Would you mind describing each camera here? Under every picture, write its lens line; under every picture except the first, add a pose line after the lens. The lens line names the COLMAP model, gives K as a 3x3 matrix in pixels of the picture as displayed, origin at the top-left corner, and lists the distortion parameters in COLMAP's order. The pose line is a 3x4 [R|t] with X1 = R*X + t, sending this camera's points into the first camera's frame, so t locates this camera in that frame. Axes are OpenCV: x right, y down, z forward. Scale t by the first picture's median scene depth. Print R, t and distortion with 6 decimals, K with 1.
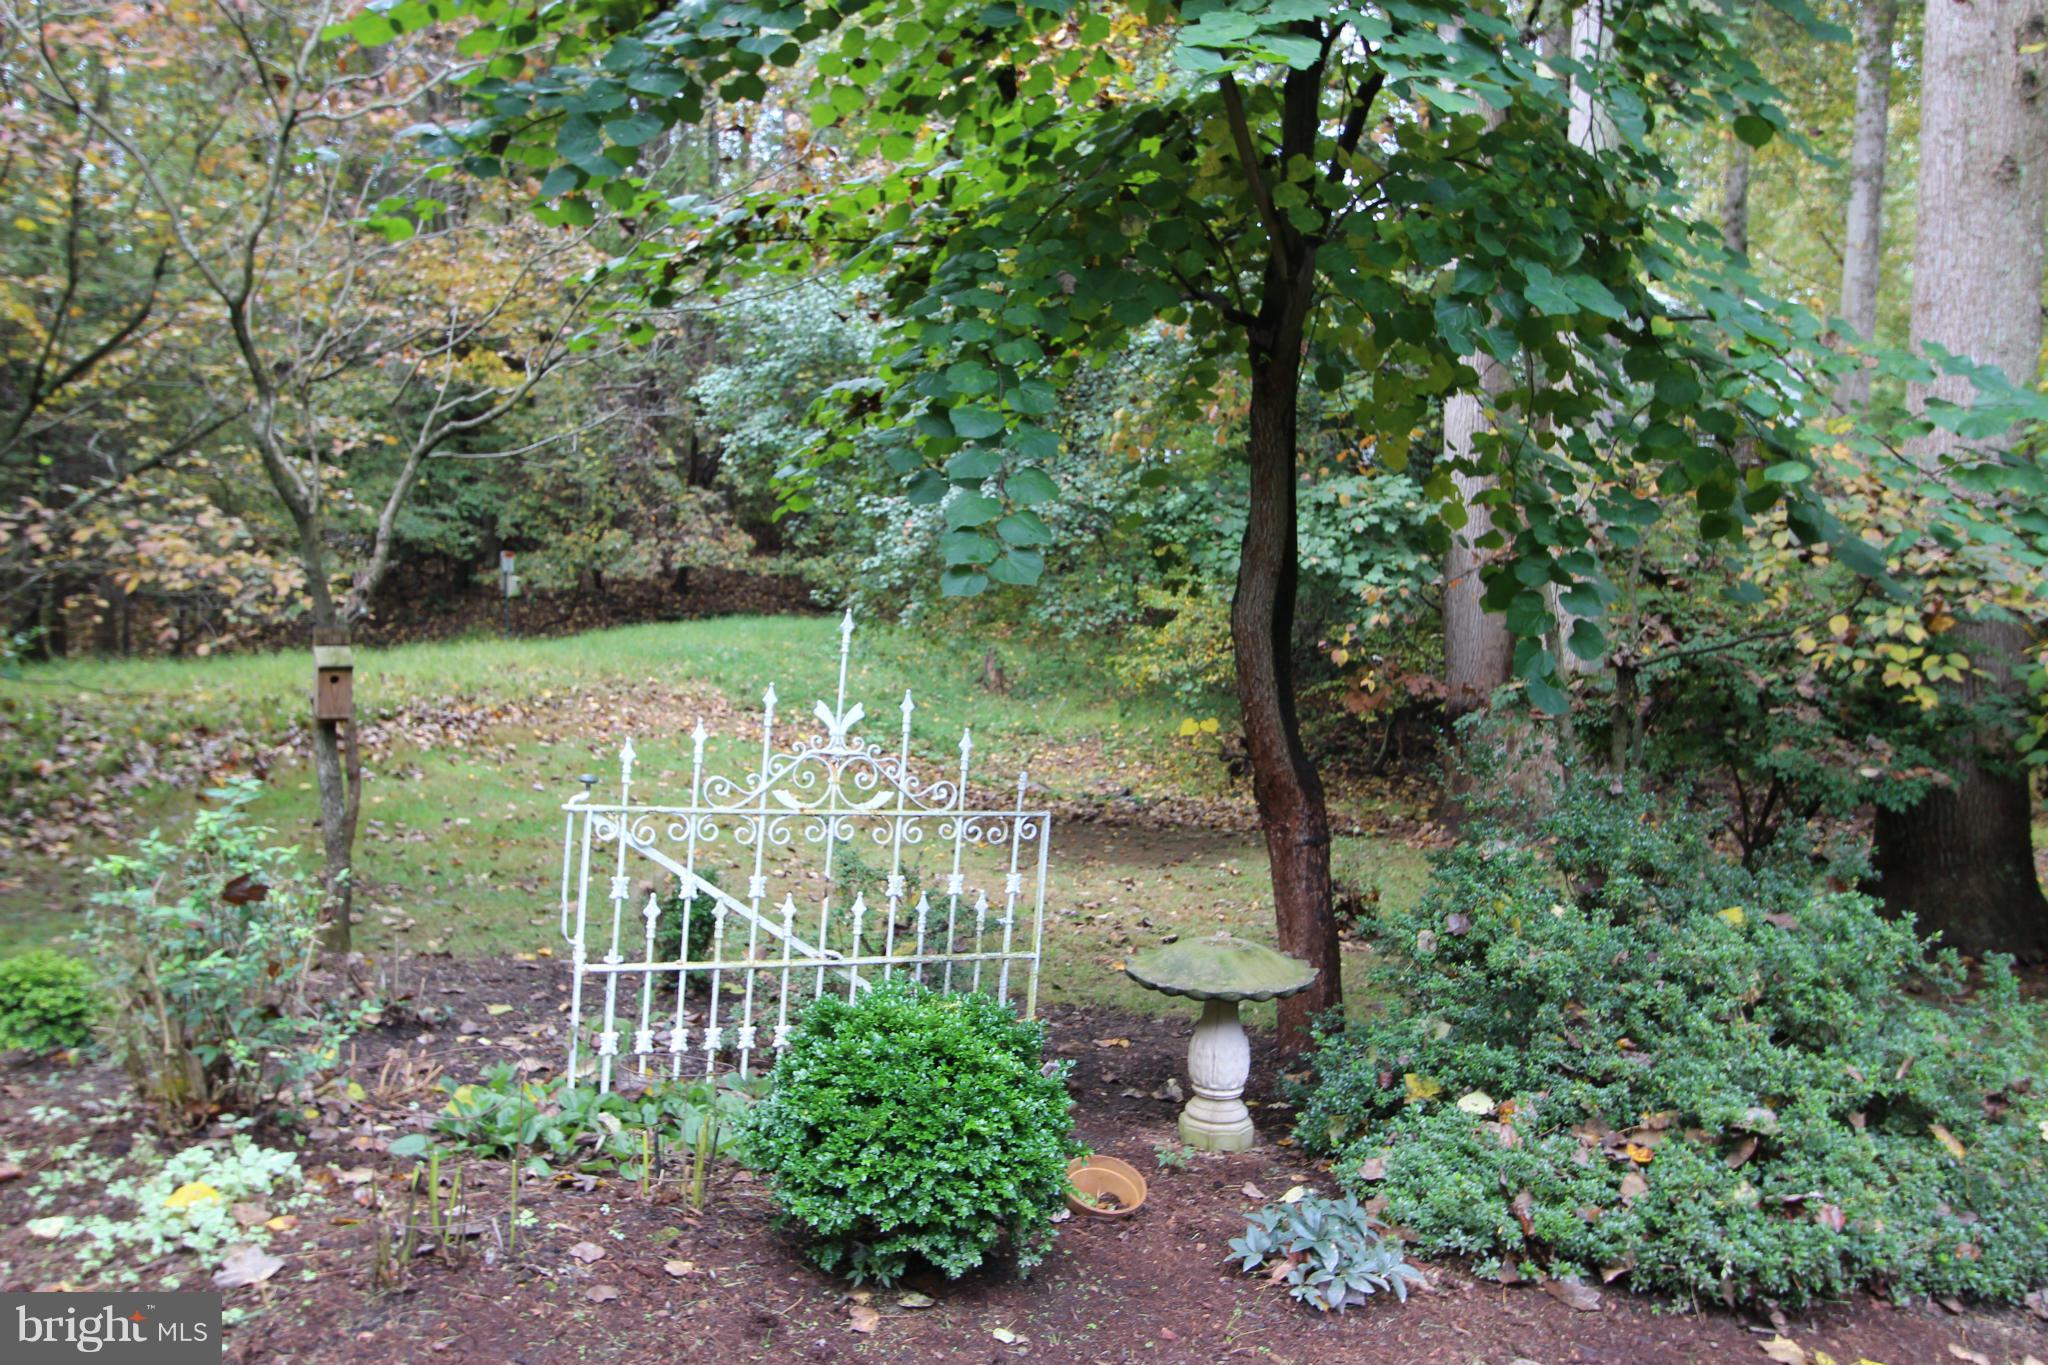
lens RADIAL K [[1696.6, 0, 1027.9], [0, 1696.6, 675.0], [0, 0, 1]] dist [0.009685, 0.006469]
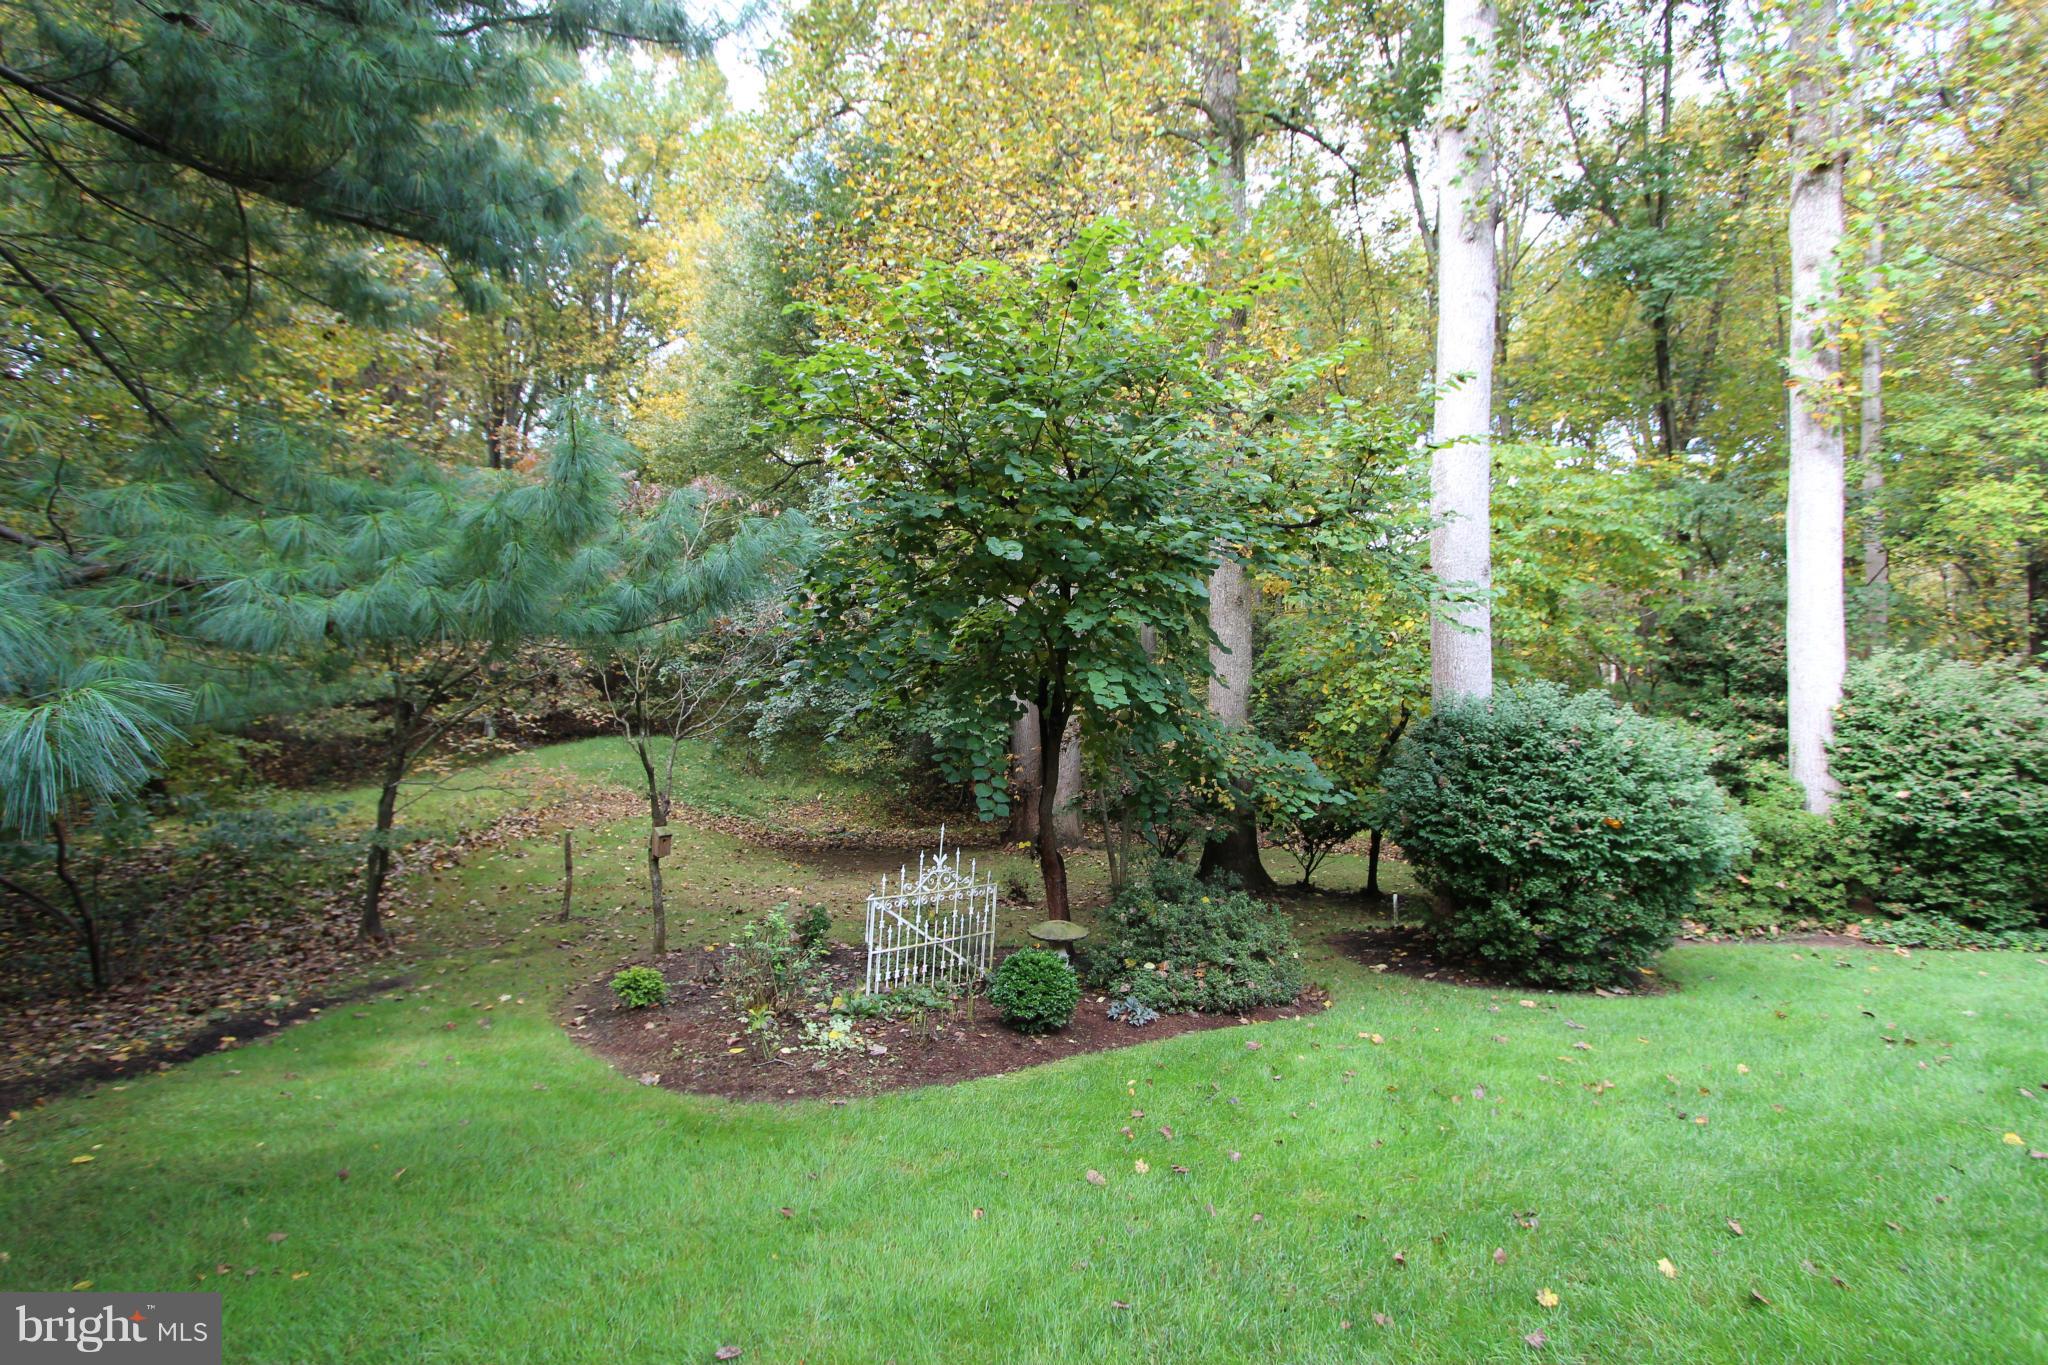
lens RADIAL K [[945.7, 0, 1019.3], [0, 945.7, 690.9], [0, 0, 1]] dist [-0.014601, 0.000849]
pose [[0.946008, -0.016280, 0.323735, -0.594727], [0.032439, 0.998479, -0.044579, -0.223139], [-0.322517, 0.052673, 0.945097, -0.736483]]
